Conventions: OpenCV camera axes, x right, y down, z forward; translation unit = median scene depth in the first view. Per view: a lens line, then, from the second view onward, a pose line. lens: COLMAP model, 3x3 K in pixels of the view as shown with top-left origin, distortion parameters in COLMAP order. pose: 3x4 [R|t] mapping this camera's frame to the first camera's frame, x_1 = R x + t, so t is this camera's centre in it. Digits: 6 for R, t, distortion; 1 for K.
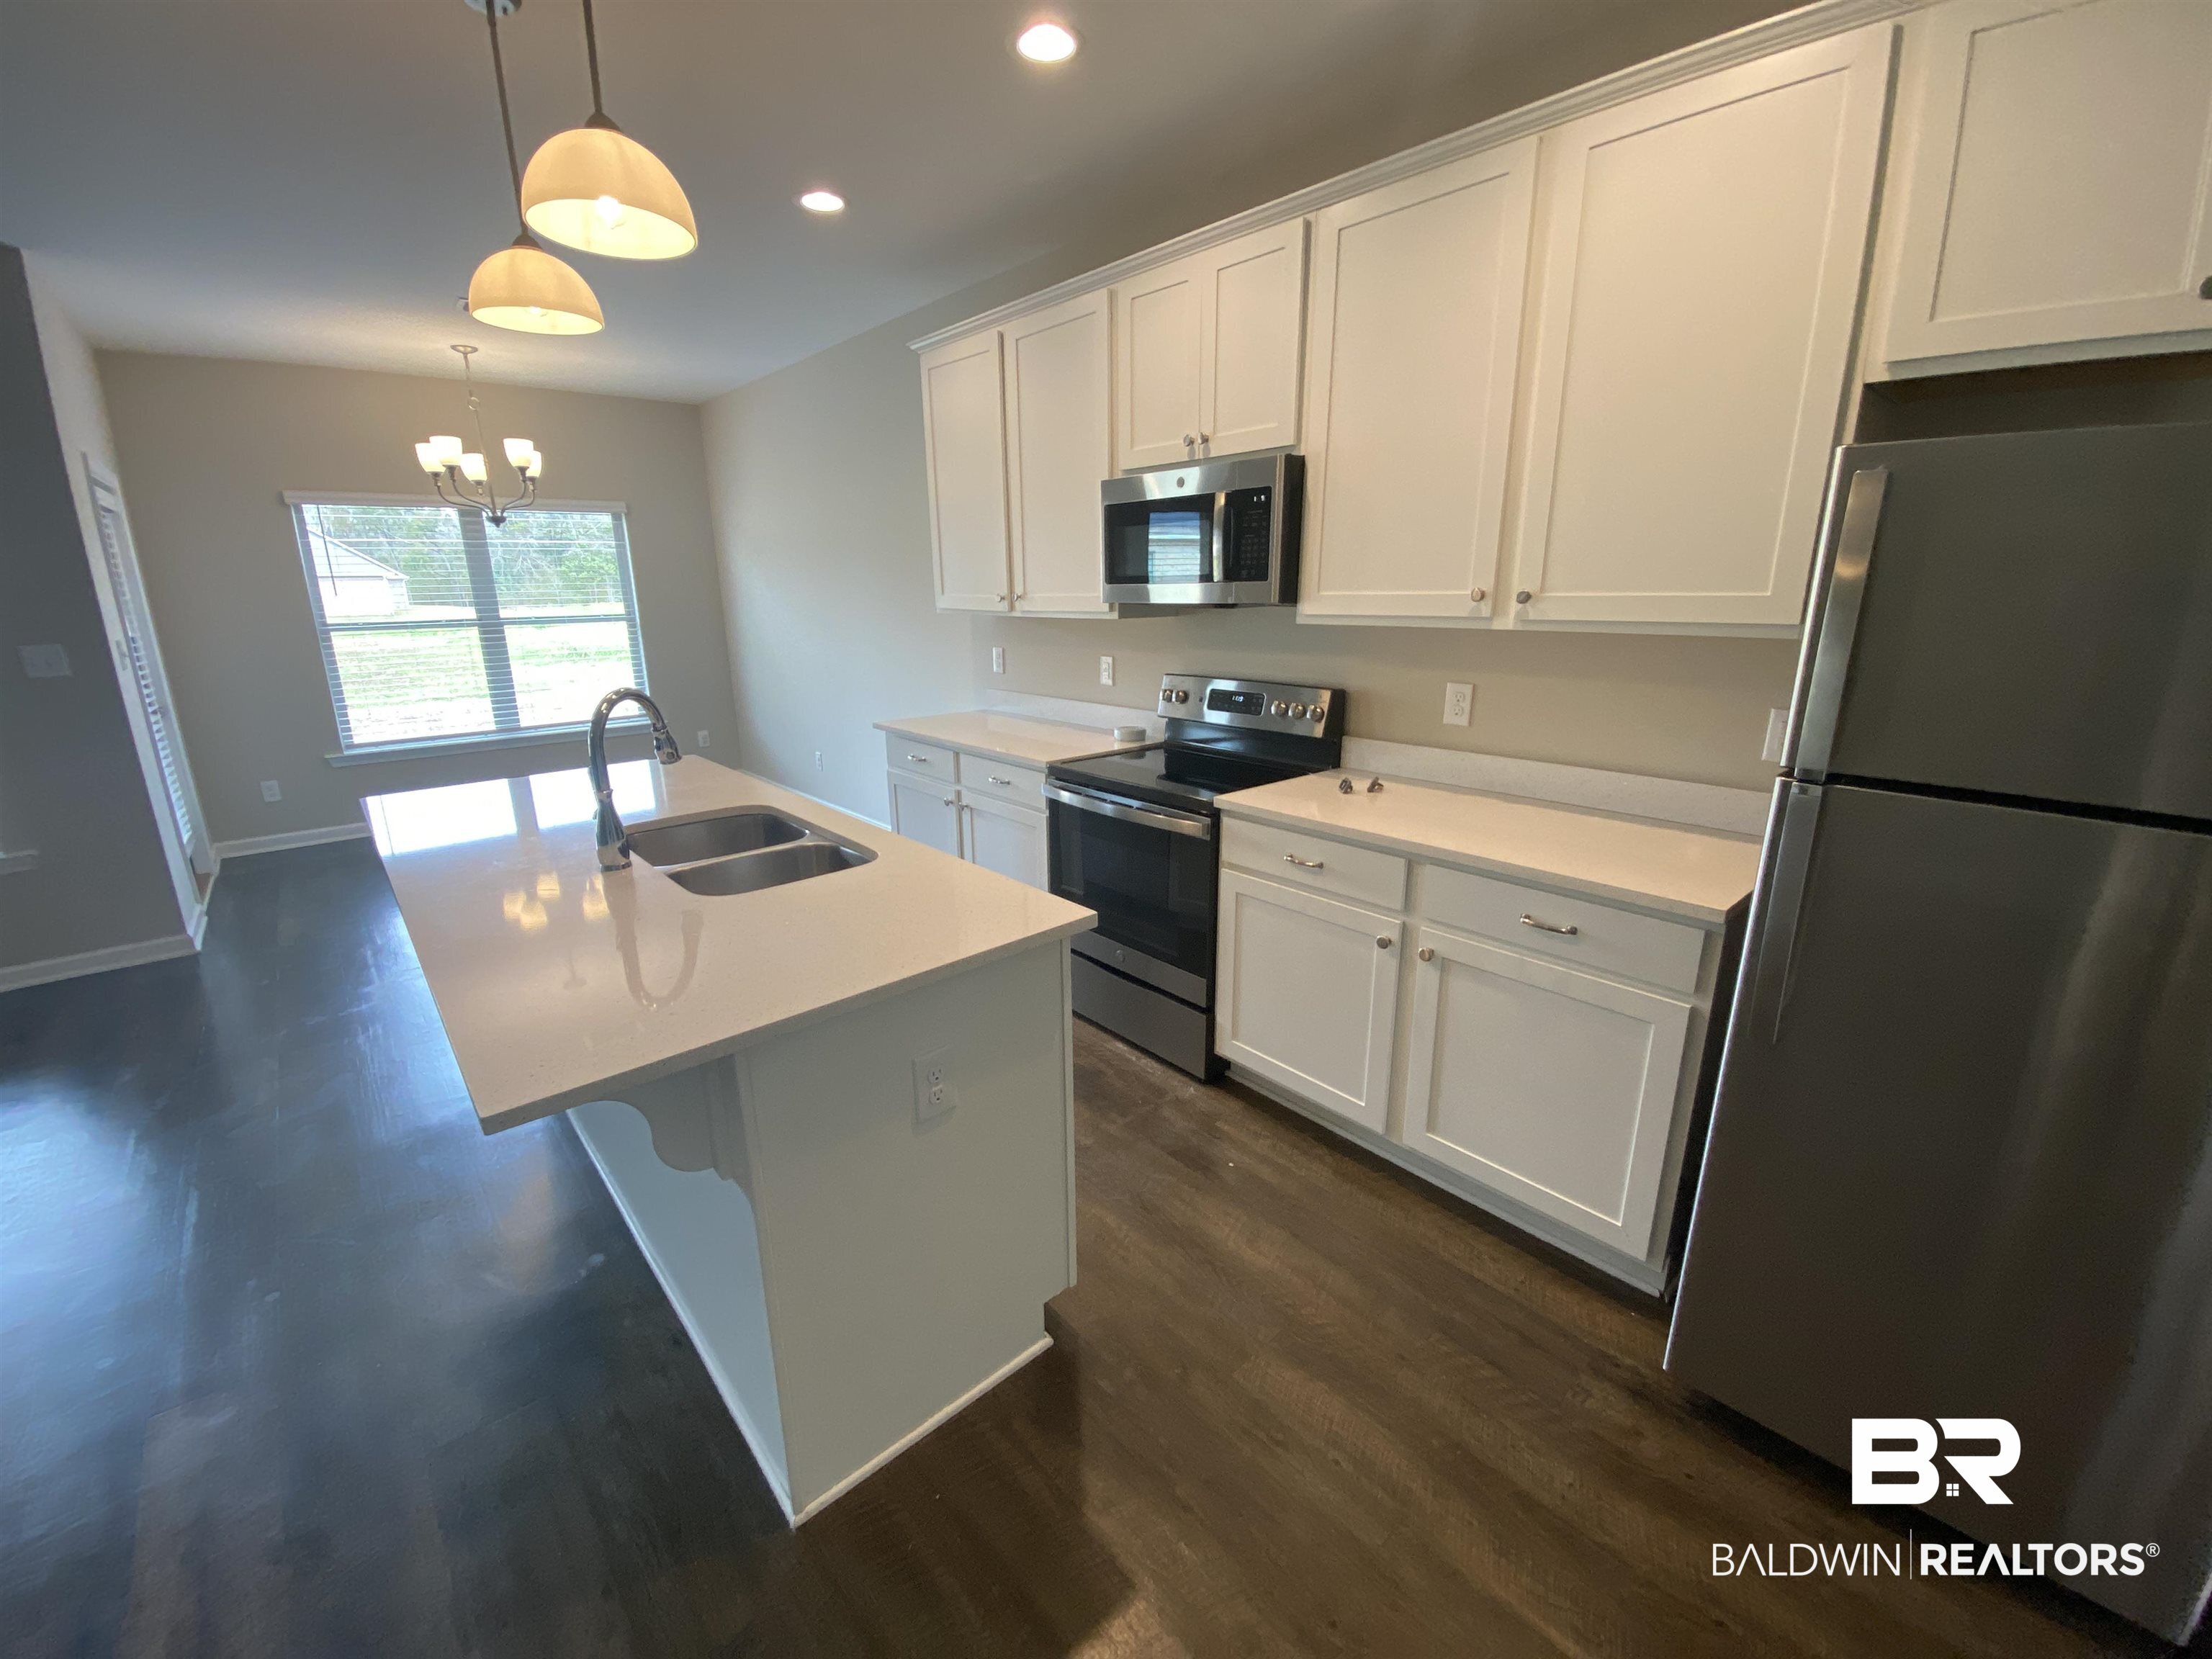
lens RADIAL K [[887.5, 0, 1097.1], [0, 887.5, 822.2], [0, 0, 1]] dist [0.030805, -0.026289]
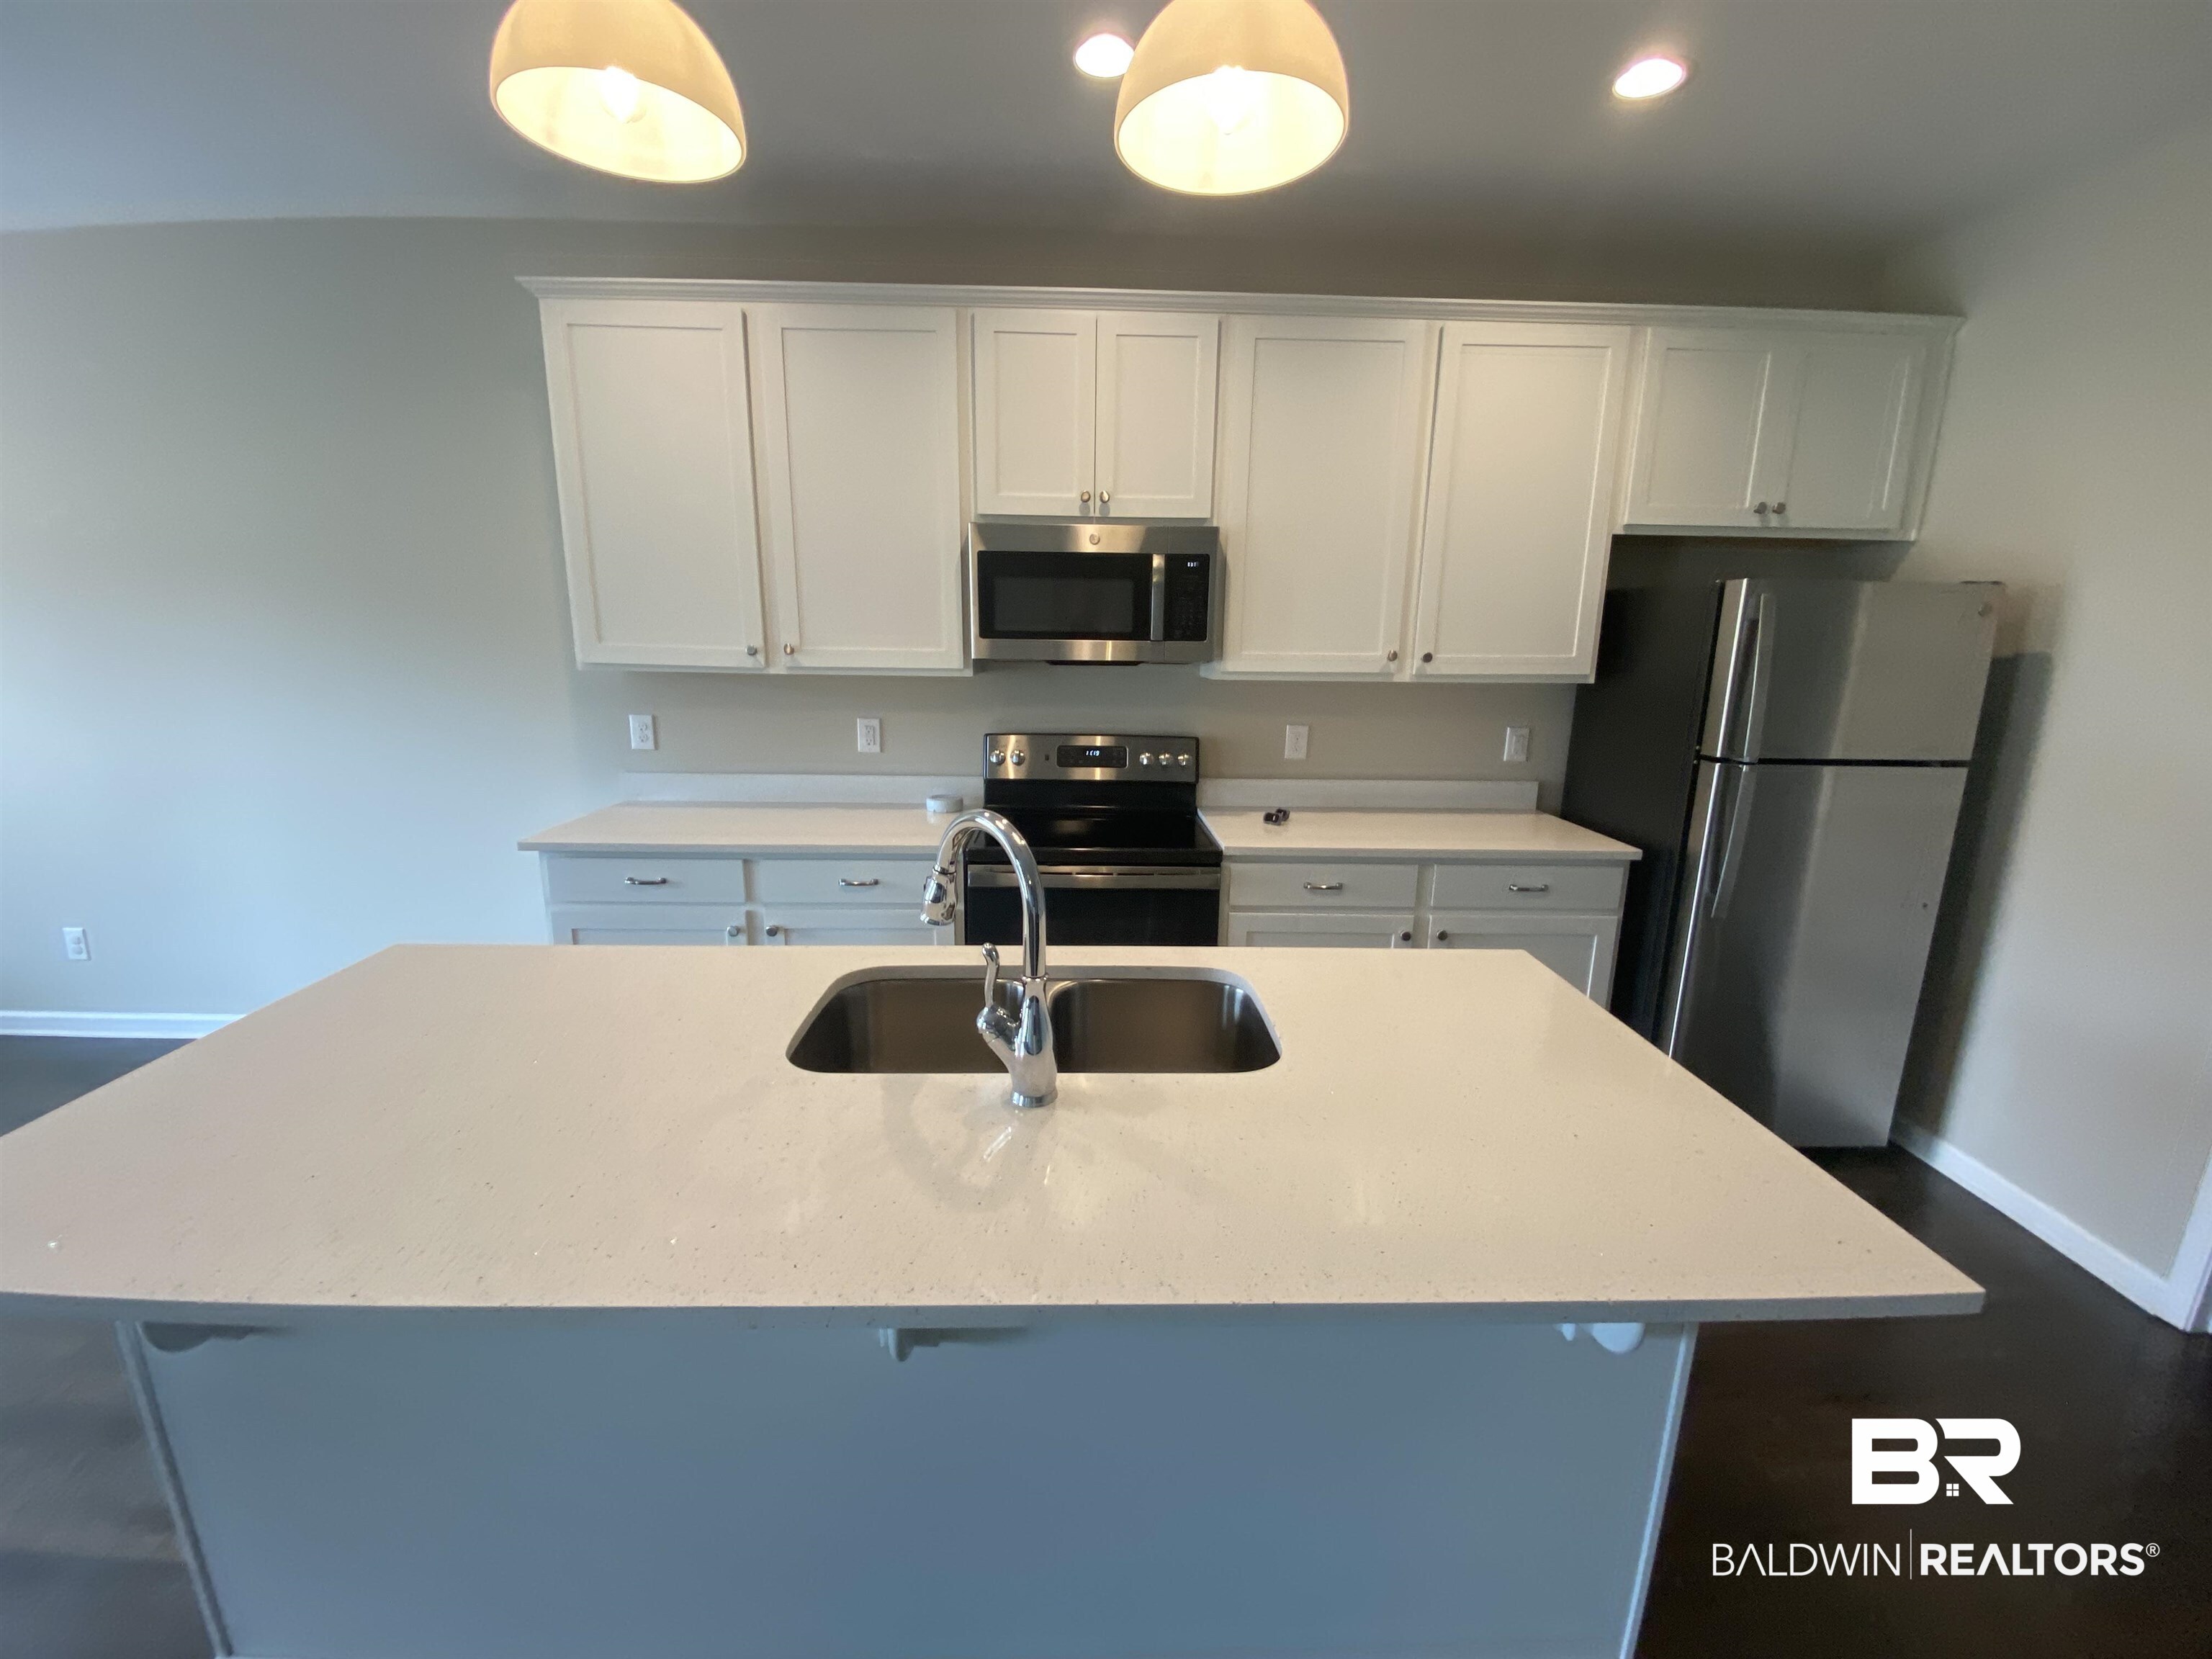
lens RADIAL K [[887.5, 0, 1097.1], [0, 887.5, 822.2], [0, 0, 1]] dist [0.030805, -0.026289]
pose [[0.650708, -0.140796, 0.746161, -0.668942], [0.176813, 0.983742, 0.031432, -0.105052], [-0.738455, 0.111478, 0.665023, 0.382549]]
